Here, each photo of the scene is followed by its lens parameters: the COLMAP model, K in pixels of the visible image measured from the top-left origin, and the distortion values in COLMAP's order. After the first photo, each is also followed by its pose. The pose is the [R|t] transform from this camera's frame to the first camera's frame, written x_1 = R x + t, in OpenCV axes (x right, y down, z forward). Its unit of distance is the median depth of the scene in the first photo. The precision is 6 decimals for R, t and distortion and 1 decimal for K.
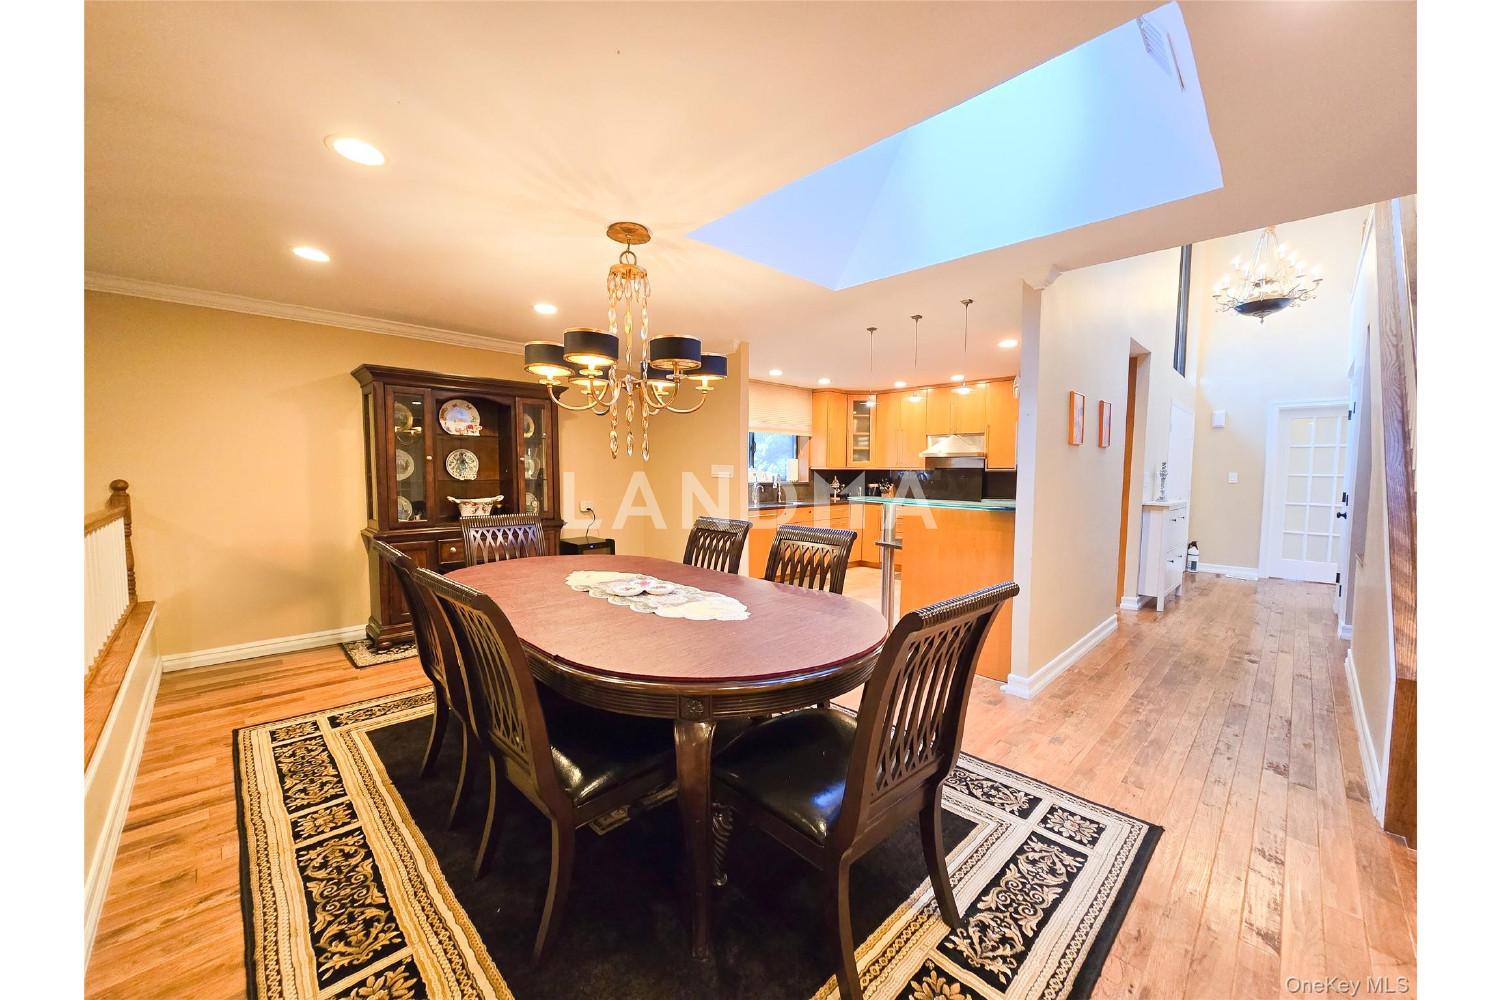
lens RADIAL K [[549.0, 0, 750.6], [0, 549.0, 507.9], [0, 0, 1]] dist [-0.003178, 0.000119]
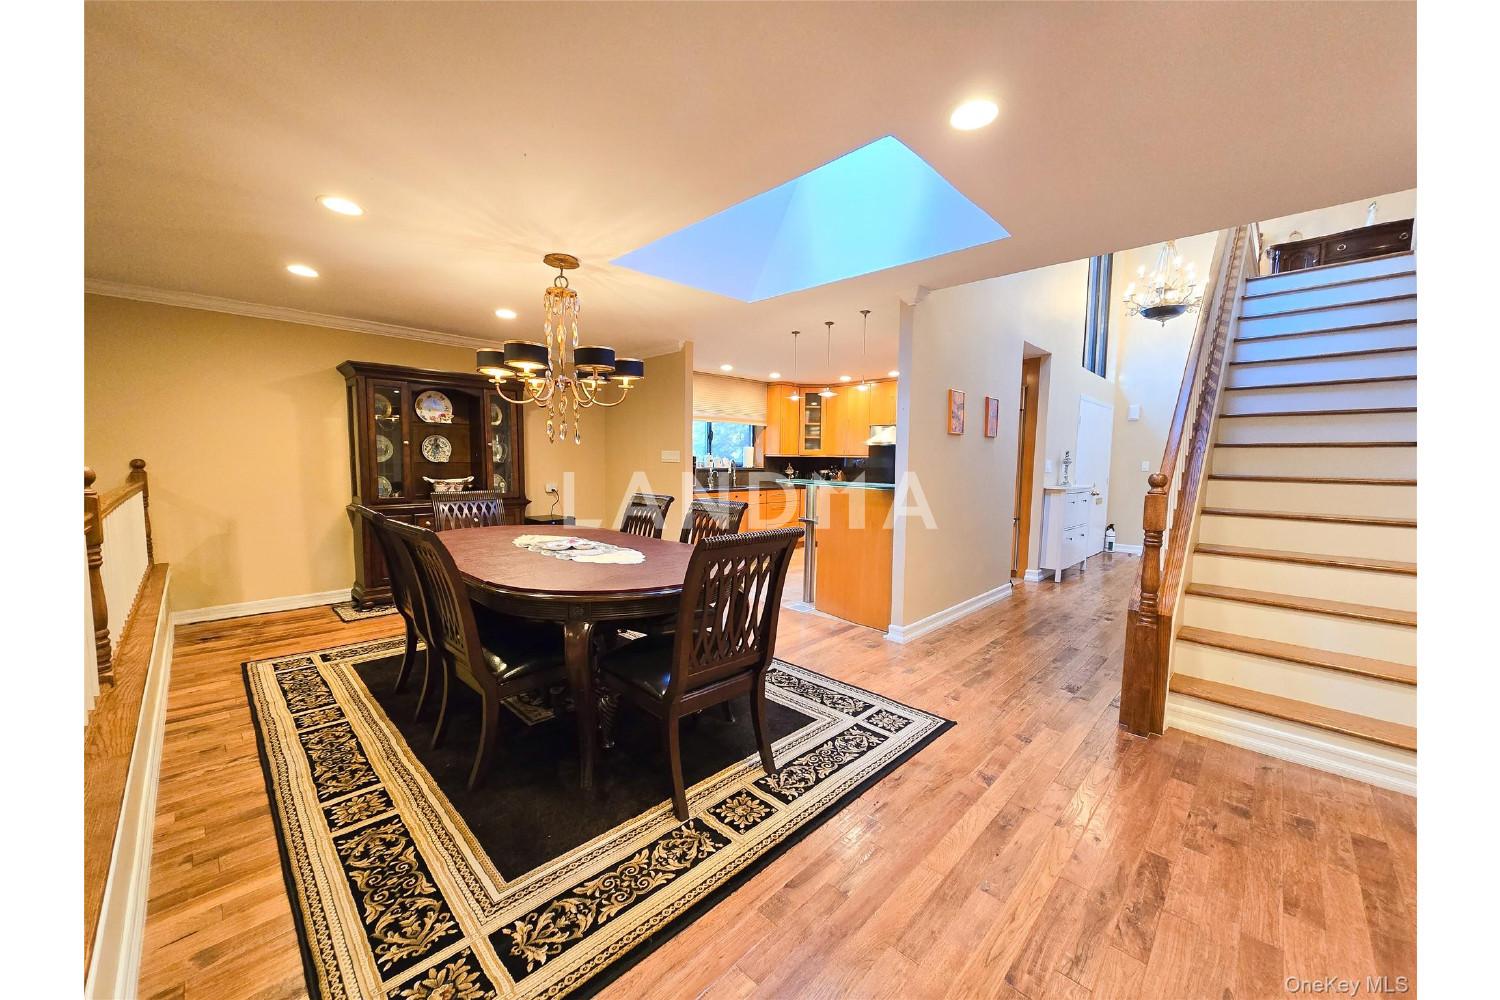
lens RADIAL K [[546.7, 0, 747.2], [0, 546.7, 507.1], [0, 0, 1]] dist [-0.004047, 0.000109]
pose [[0.999865, 0.004731, 0.015712, 0.169499], [-0.005015, 0.999823, 0.018127, 0.029894], [-0.015623, -0.018203, 0.999712, -0.237534]]
